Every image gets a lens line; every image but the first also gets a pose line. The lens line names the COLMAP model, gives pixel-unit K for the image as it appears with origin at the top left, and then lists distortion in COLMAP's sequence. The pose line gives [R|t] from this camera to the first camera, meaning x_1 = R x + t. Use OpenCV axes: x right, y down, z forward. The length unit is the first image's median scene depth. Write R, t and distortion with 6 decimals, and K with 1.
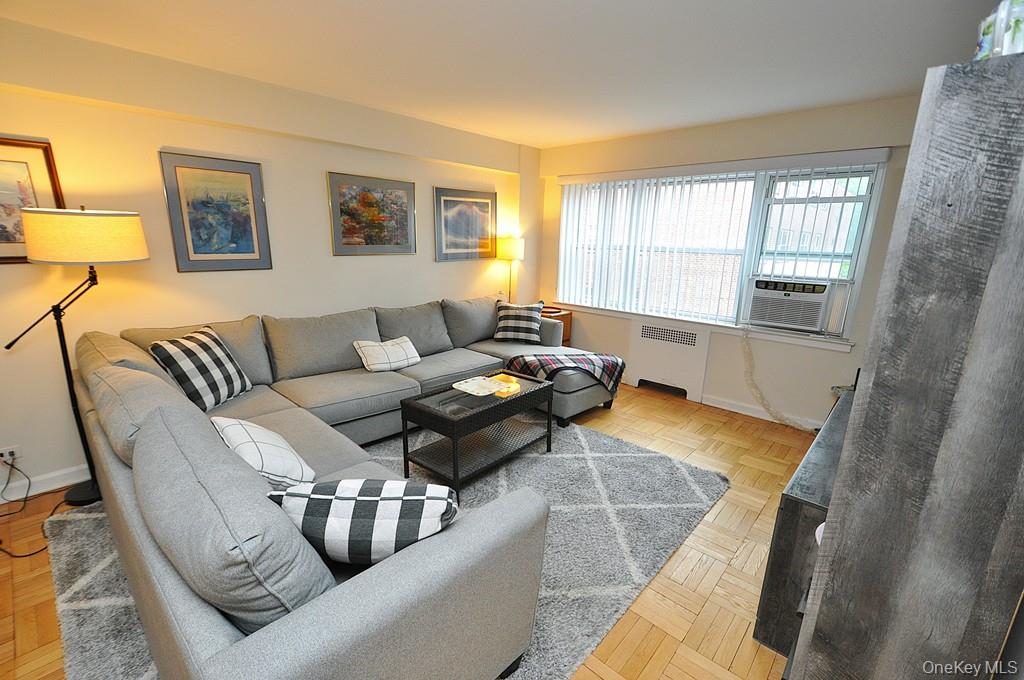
lens RADIAL K [[445.5, 0, 510.6], [0, 445.5, 355.6], [0, 0, 1]] dist [0.006063, -0.005265]
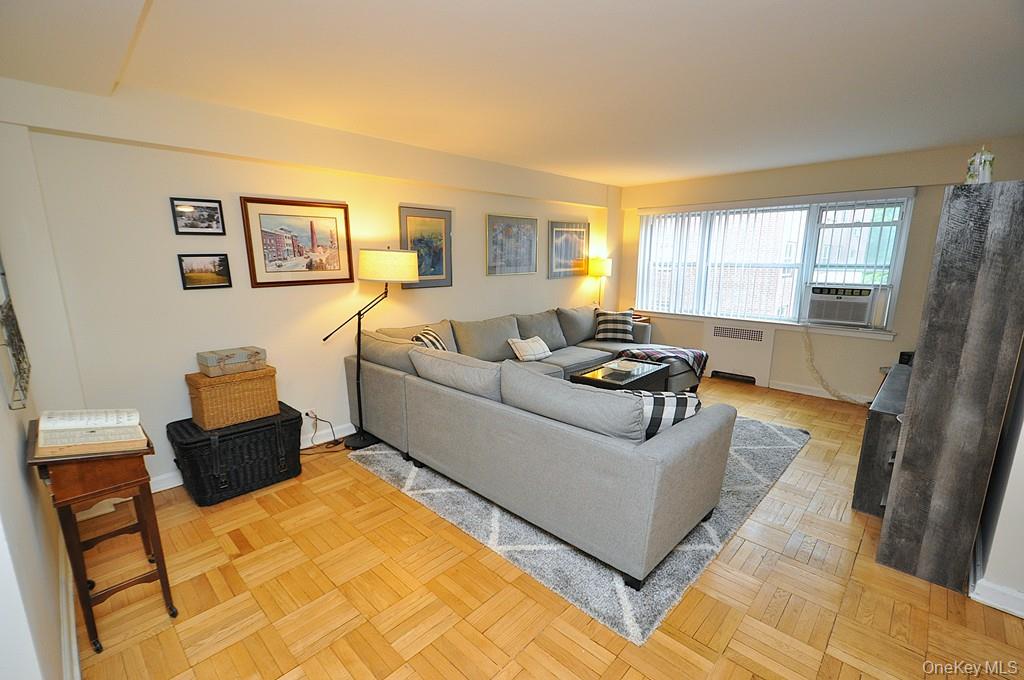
lens RADIAL K [[444.7, 0, 510.8], [0, 444.7, 351.7], [0, 0, 1]] dist [0.014941, -0.011094]
pose [[0.999342, -0.016861, -0.032124, -0.273116], [0.015260, 0.998660, -0.049446, 0.064990], [0.032915, 0.048923, 0.998260, -0.291579]]
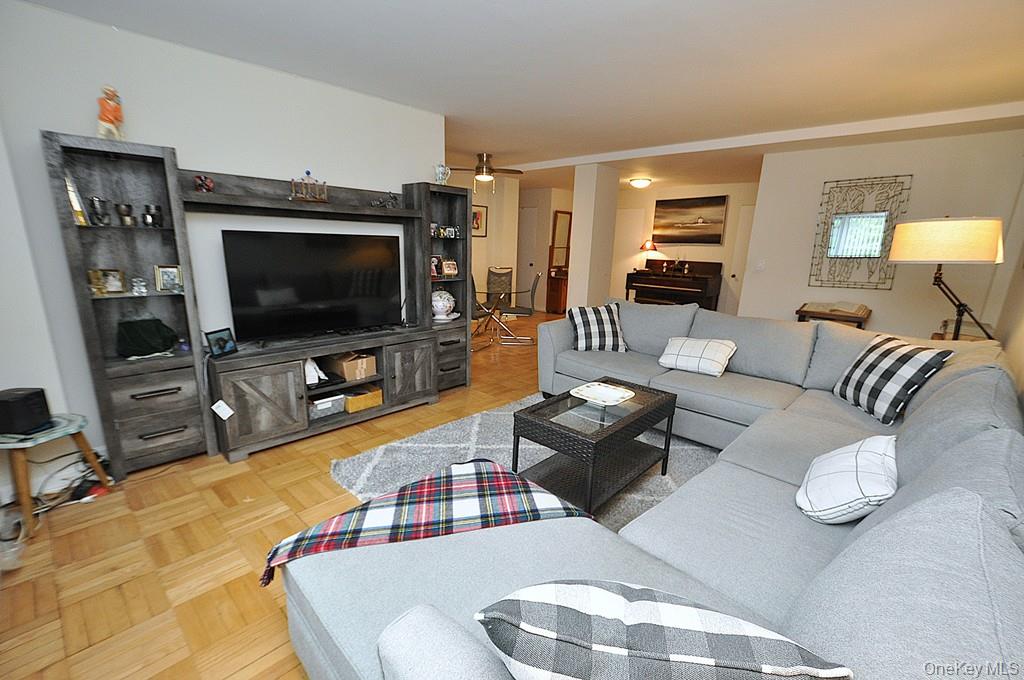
lens RADIAL K [[444.7, 0, 510.8], [0, 444.7, 351.7], [0, 0, 1]] dist [0.014941, -0.011094]
pose [[-0.998351, -0.056802, 0.008310, 0.080960], [-0.045756, 0.874772, 0.482370, -0.307185], [-0.034669, 0.481194, -0.875928, 1.280834]]
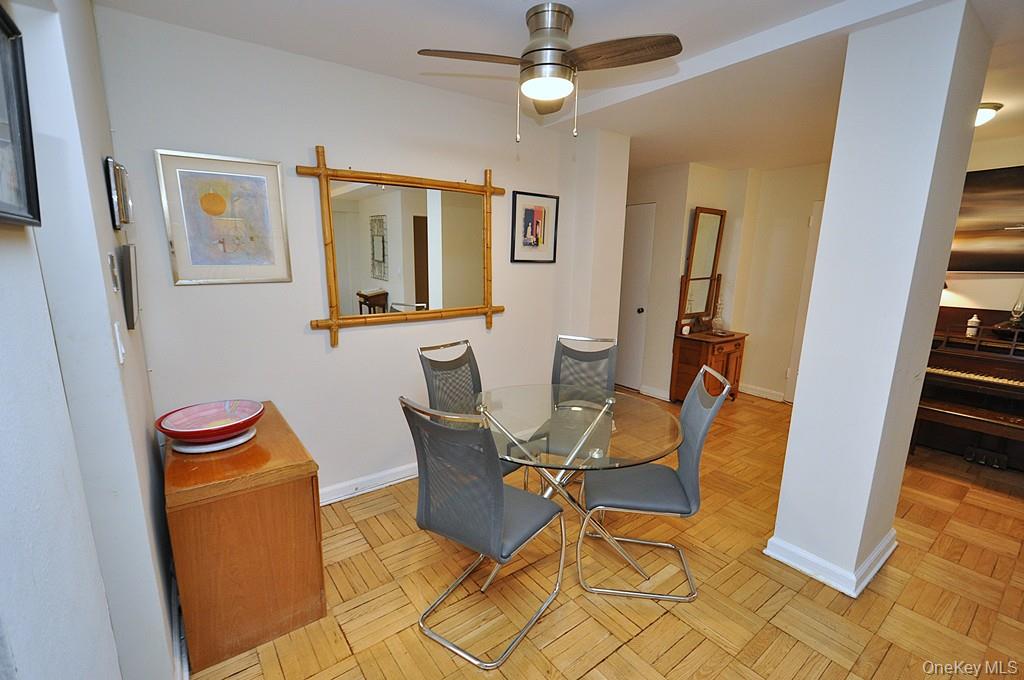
lens RADIAL K [[452.2, 0, 510.0], [0, 452.2, 355.2], [0, 0, 1]] dist [0.002283, -0.000039]
pose [[-0.981767, -0.076758, 0.173899, 0.148543], [0.010800, 0.890840, 0.454189, -0.051357], [-0.189779, 0.447786, -0.873769, 0.236474]]
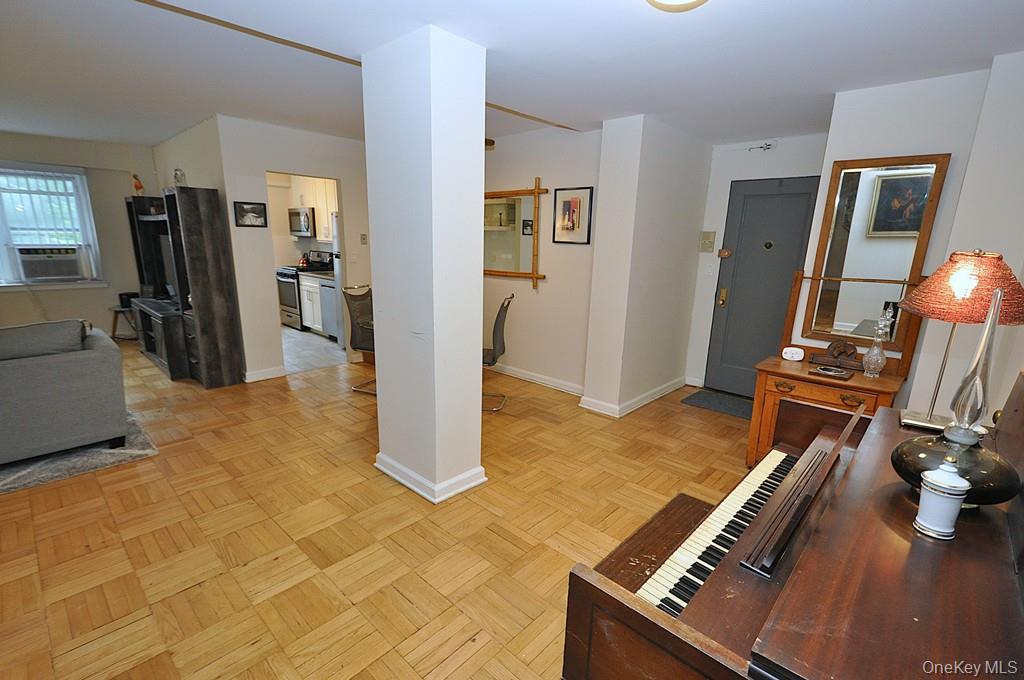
lens RADIAL K [[458.3, 0, 510.5], [0, 458.3, 356.0], [0, 0, 1]] dist [0.002295, -0.005416]
pose [[0.012044, -0.270842, 0.962549, -0.866345], [0.228085, 0.937985, 0.261076, 0.119859], [-0.973567, 0.216399, 0.073072, -0.498995]]
